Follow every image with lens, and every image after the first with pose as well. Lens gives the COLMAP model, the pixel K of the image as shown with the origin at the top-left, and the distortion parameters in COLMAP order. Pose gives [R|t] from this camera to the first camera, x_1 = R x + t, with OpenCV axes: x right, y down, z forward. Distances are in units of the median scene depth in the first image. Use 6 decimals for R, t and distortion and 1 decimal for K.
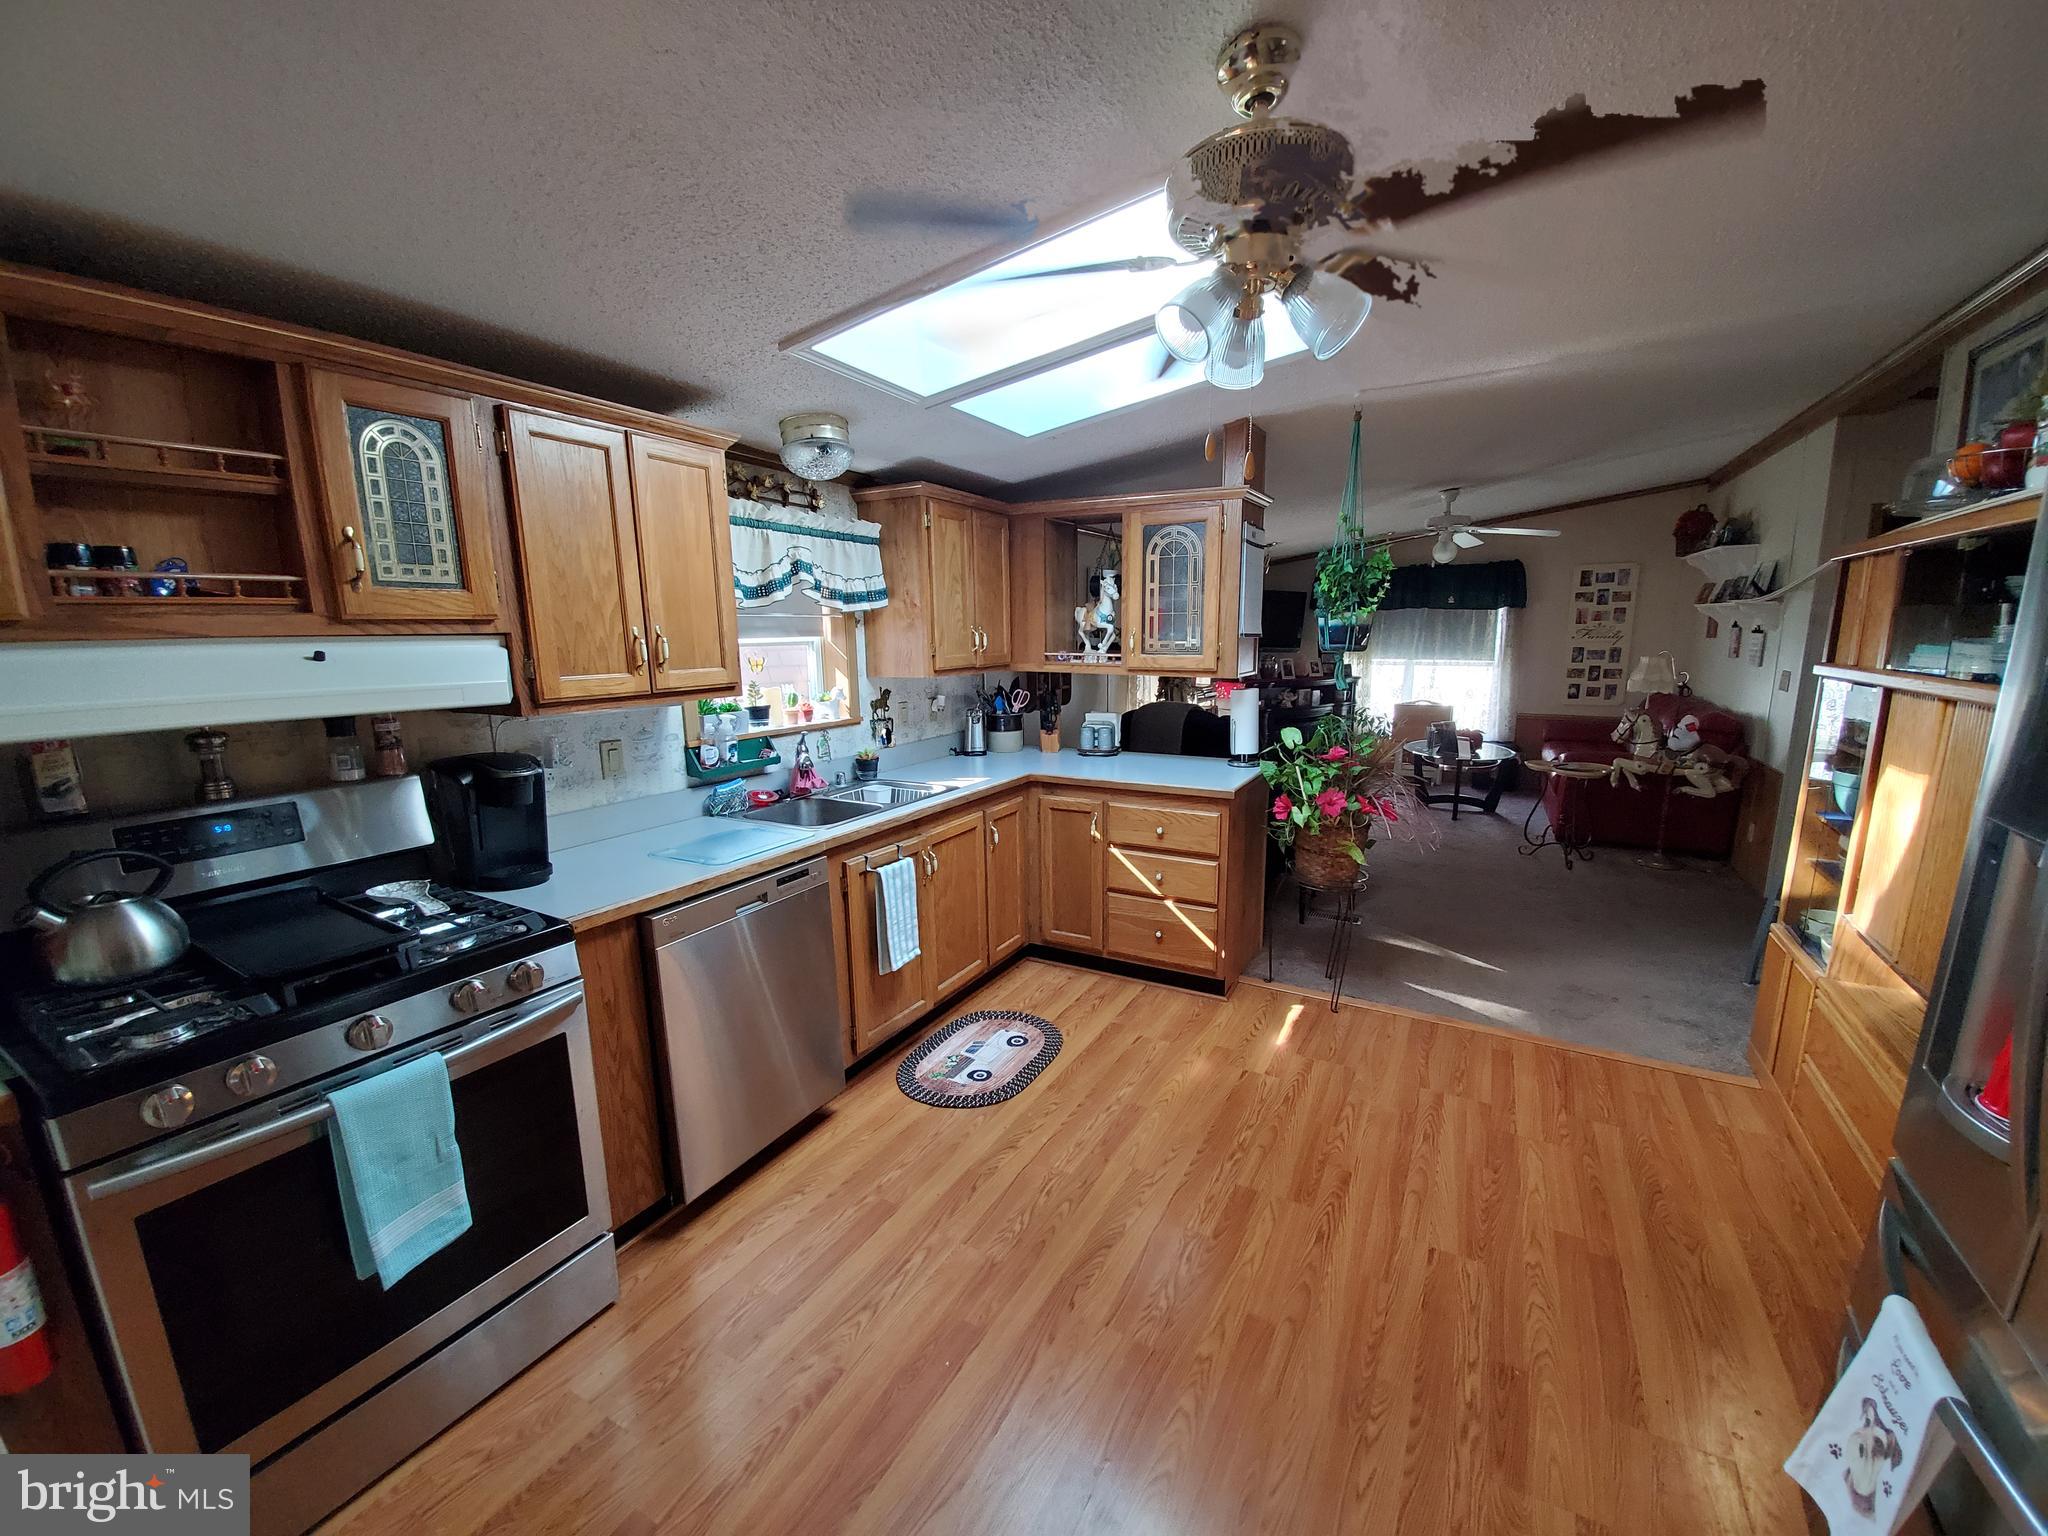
lens RADIAL K [[810.8, 0, 1031.4], [0, 810.8, 786.0], [0, 0, 1]] dist [0.013611, -0.018060]
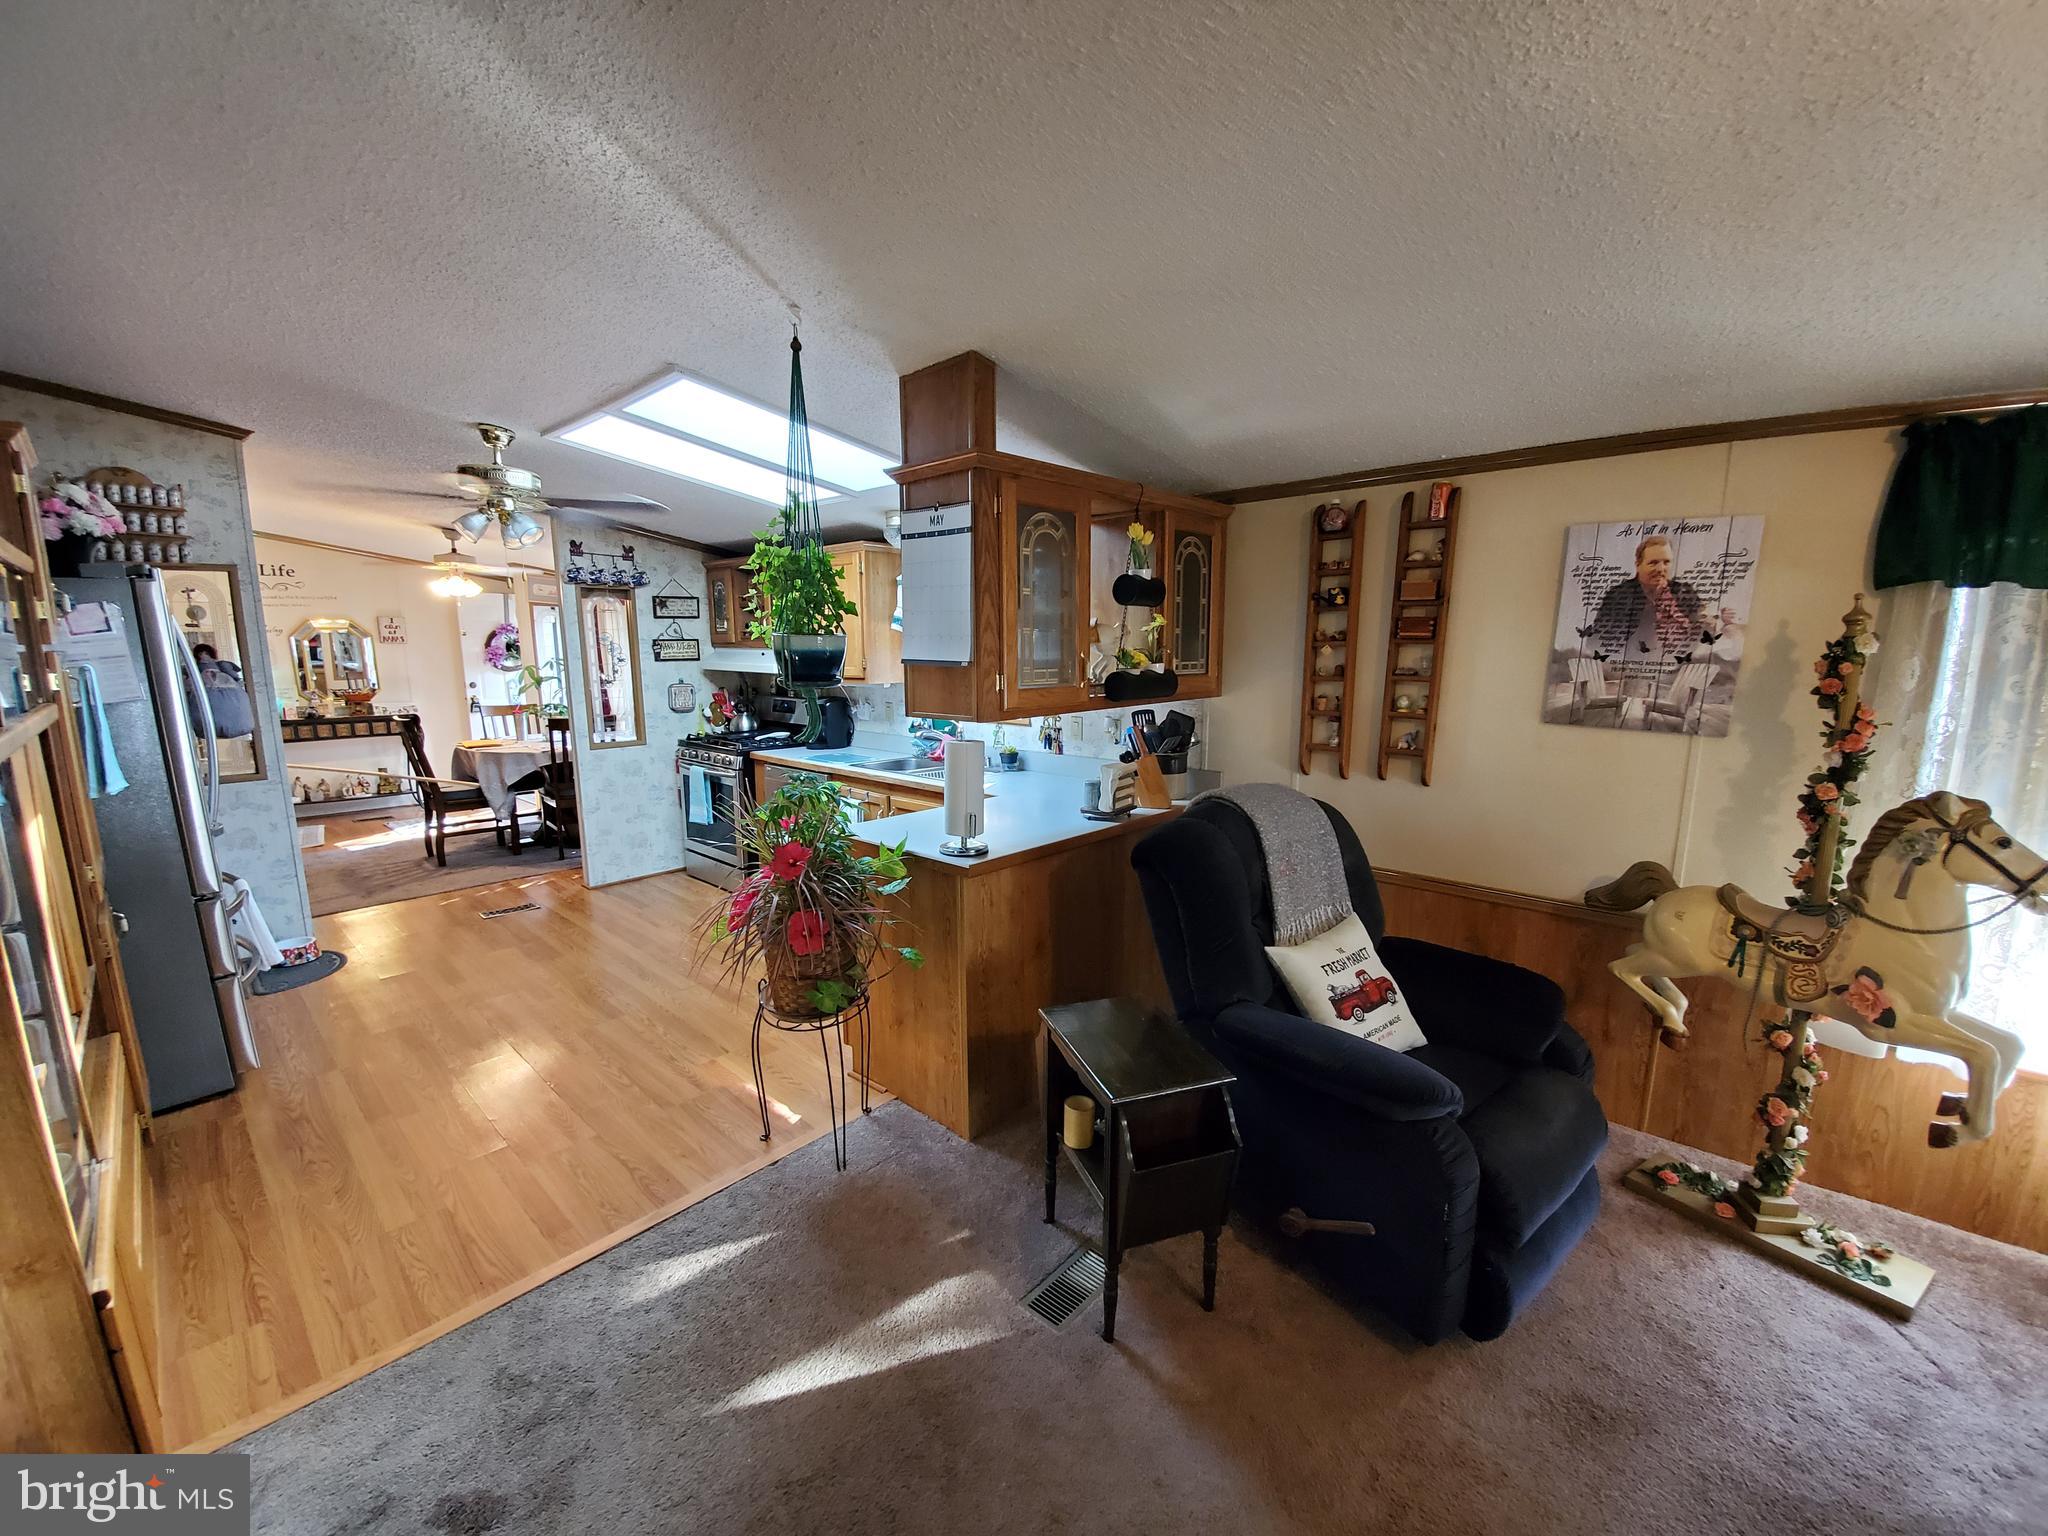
lens RADIAL K [[810.8, 0, 1031.4], [0, 810.8, 786.0], [0, 0, 1]] dist [0.013611, -0.018060]
pose [[-0.220793, 0.175257, -0.959445, 0.591628], [-0.183290, 0.958740, 0.217308, -0.159025], [0.957943, 0.223837, -0.179560, 0.767939]]
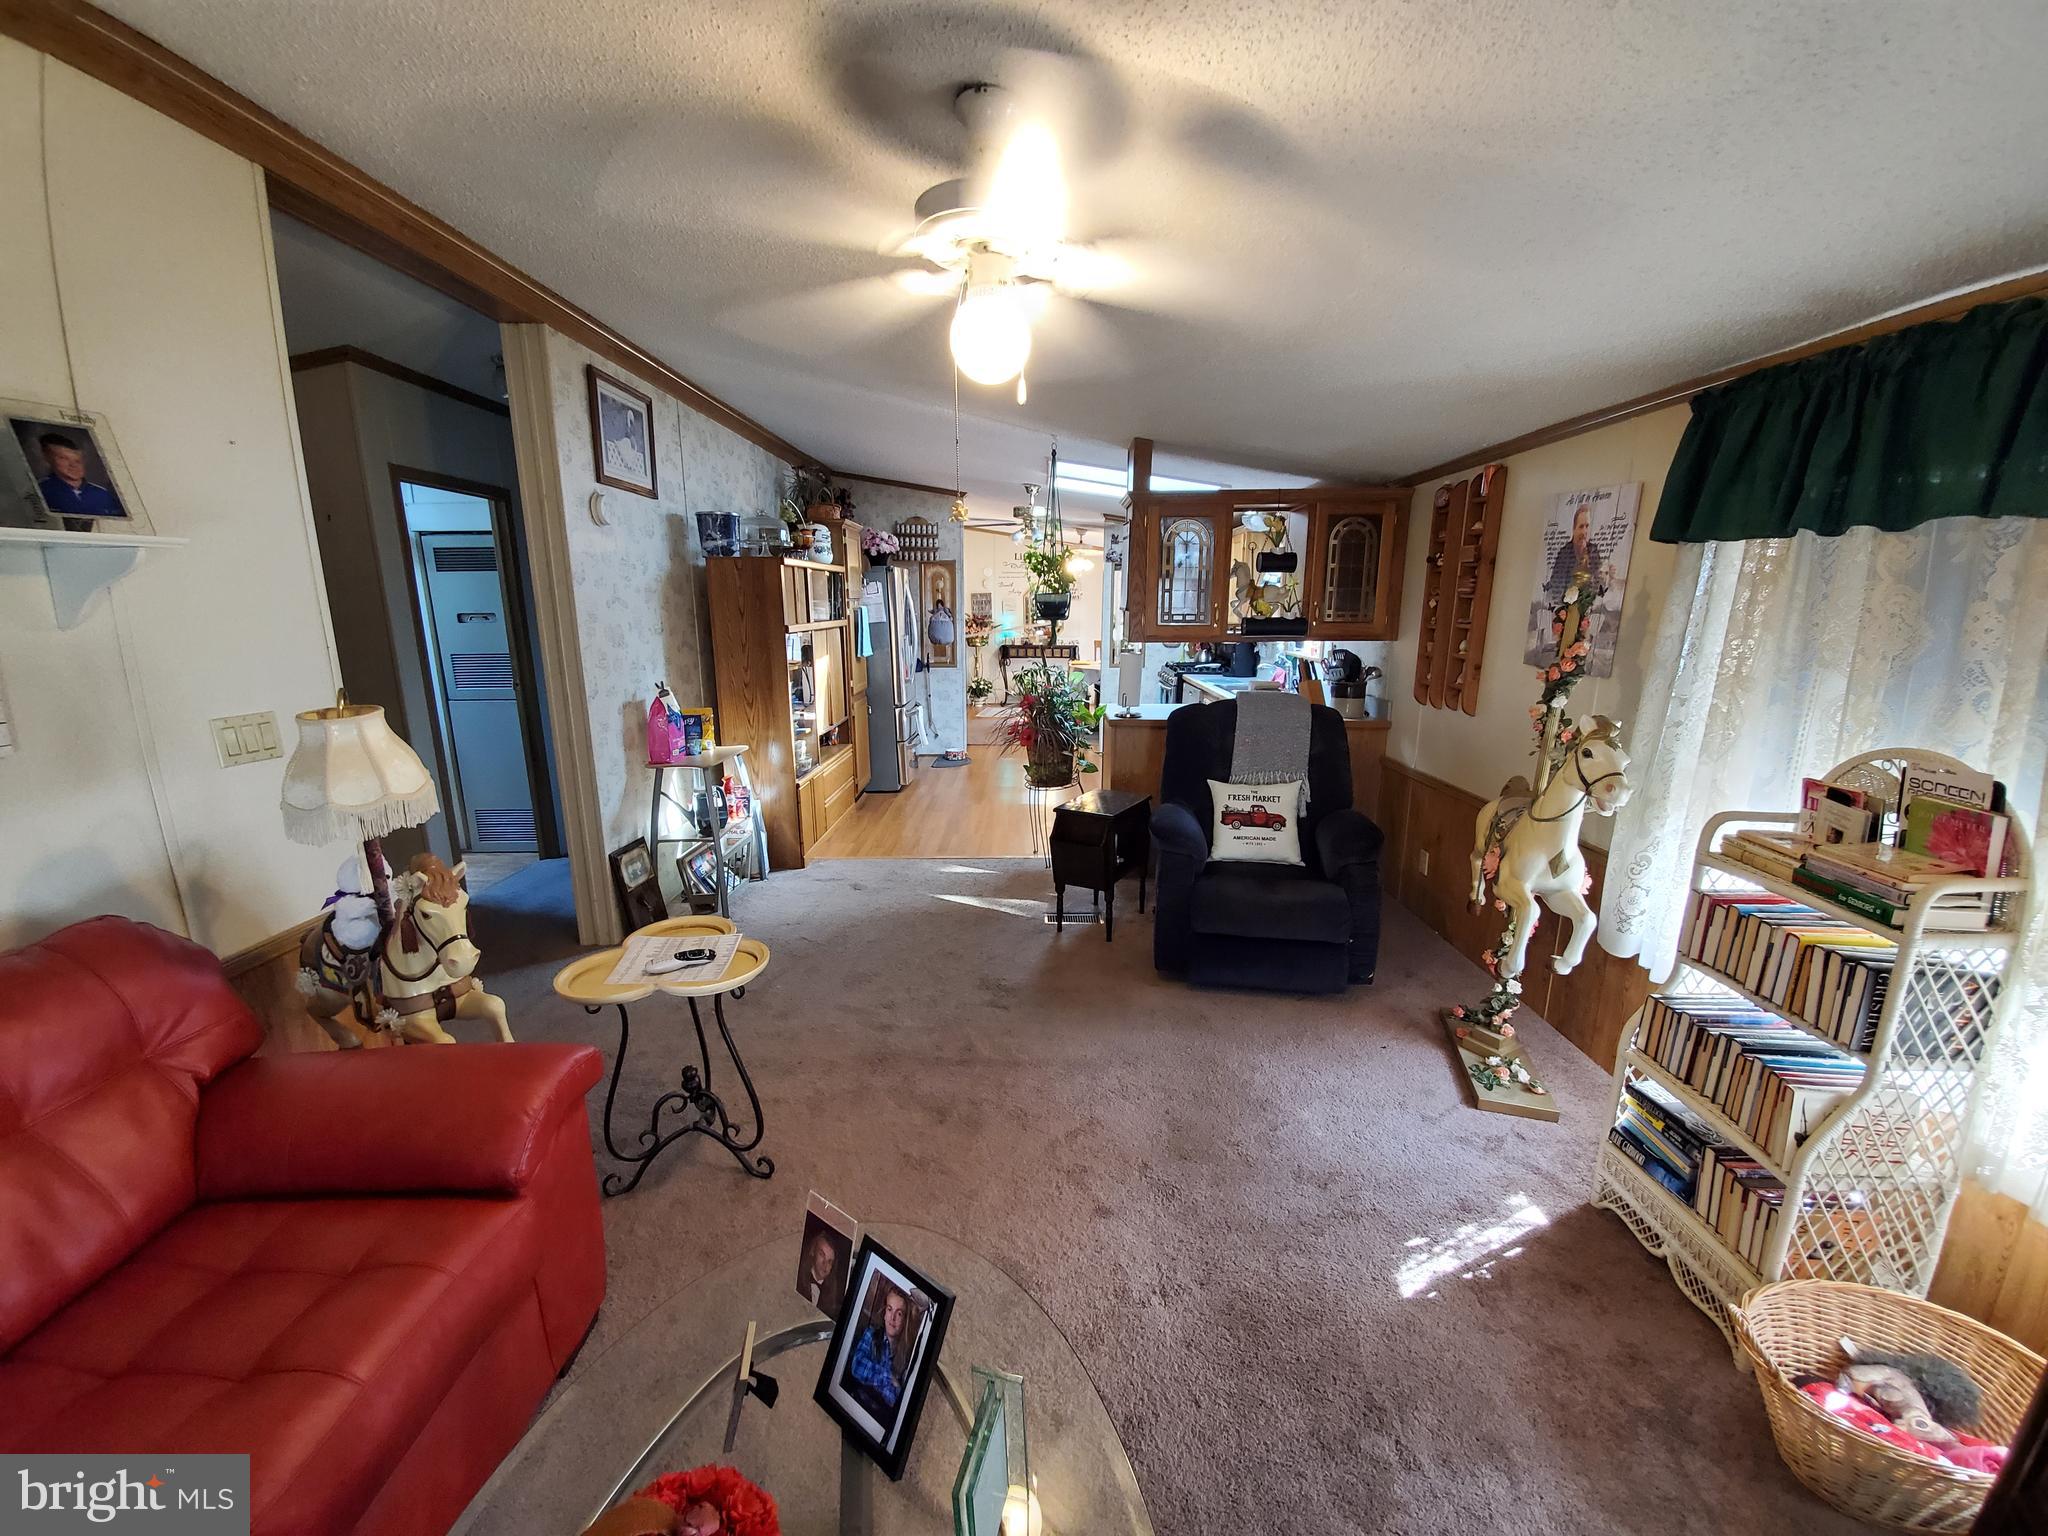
lens RADIAL K [[810.8, 0, 1031.4], [0, 810.8, 786.0], [0, 0, 1]] dist [0.013611, -0.018060]
pose [[-0.875594, 0.113787, -0.469456, 0.640656], [-0.085695, 0.919854, 0.382786, -0.255938], [0.475387, 0.375394, -0.795667, 1.283357]]
